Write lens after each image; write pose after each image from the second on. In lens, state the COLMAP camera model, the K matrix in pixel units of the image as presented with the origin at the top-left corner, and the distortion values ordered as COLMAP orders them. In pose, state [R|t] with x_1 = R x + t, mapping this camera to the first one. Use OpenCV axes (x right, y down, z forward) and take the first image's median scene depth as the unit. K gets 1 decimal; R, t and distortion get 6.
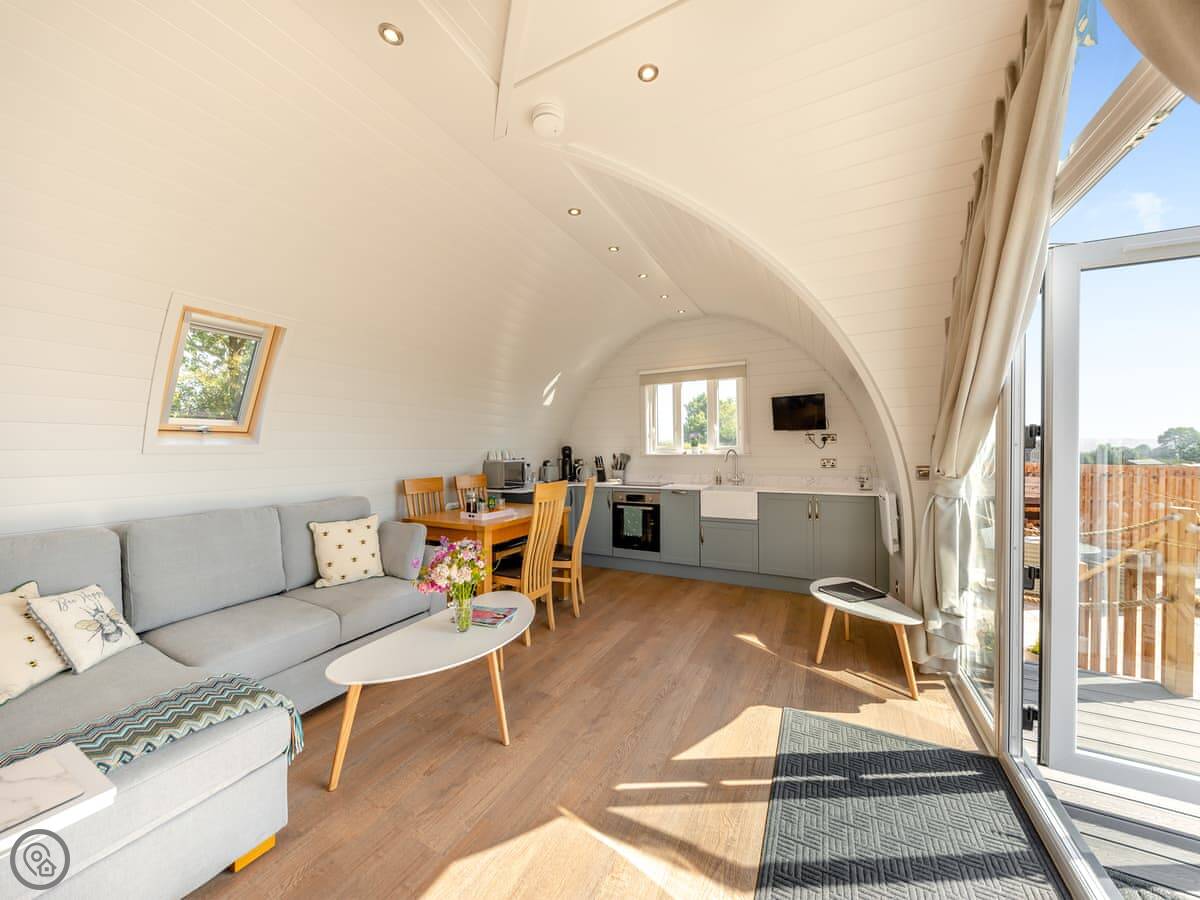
lens RADIAL K [[424.8, 0, 600.9], [0, 424.8, 453.0], [0, 0, 1]] dist [0.002988, -0.000547]
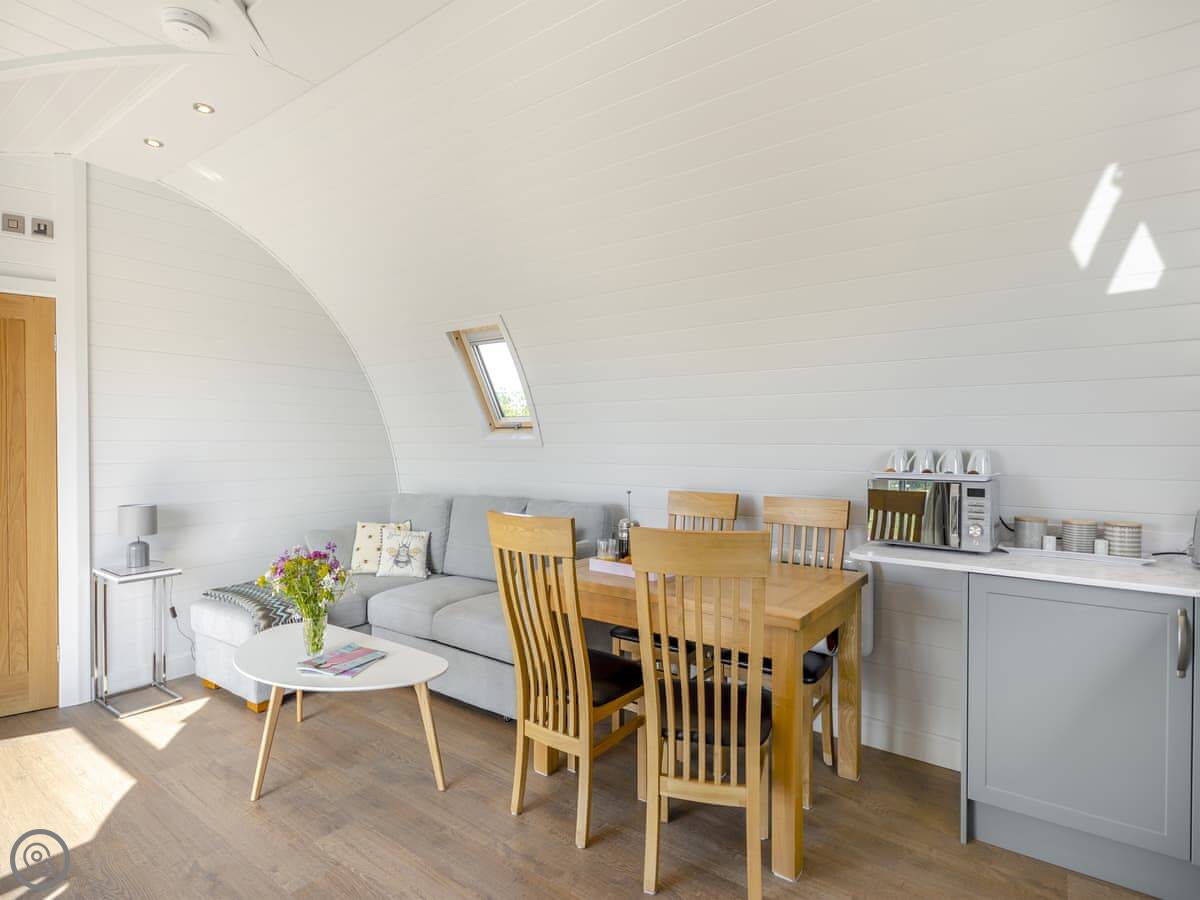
lens RADIAL K [[633.7, 0, 608.5], [0, 633.7, 452.0], [0, 0, 1]] dist [0.014036, -0.003965]
pose [[-0.149270, 0.019994, -0.988594, 0.407941], [-0.010895, 0.999702, 0.021863, -0.012682], [0.988736, 0.014034, -0.149008, 0.851301]]
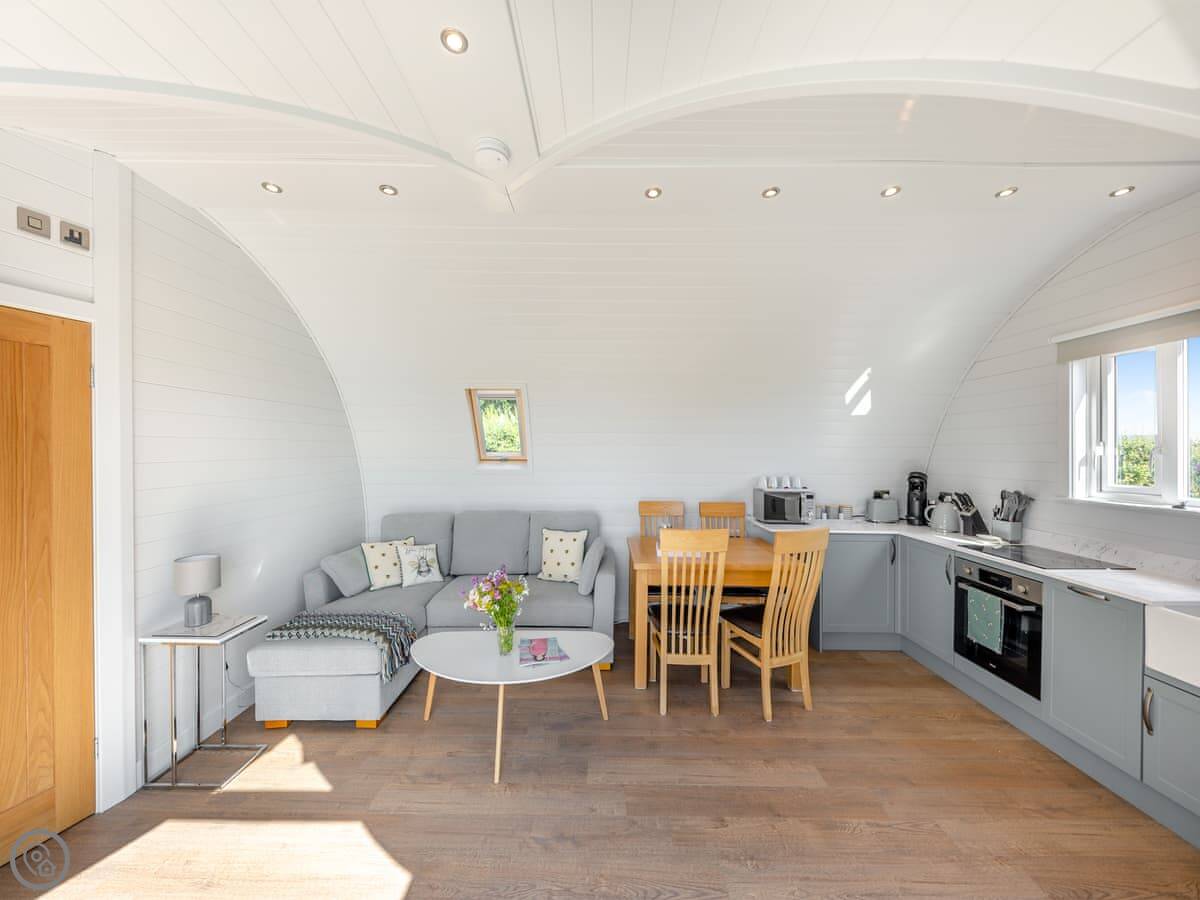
lens RADIAL K [[424.8, 0, 607.6], [0, 424.8, 452.3], [0, 0, 1]] dist [0.002988, -0.000547]
pose [[0.468030, 0.018523, -0.883518, 0.364328], [-0.018804, 0.999763, 0.010999, -0.058040], [0.883512, 0.011466, 0.468268, 0.342155]]
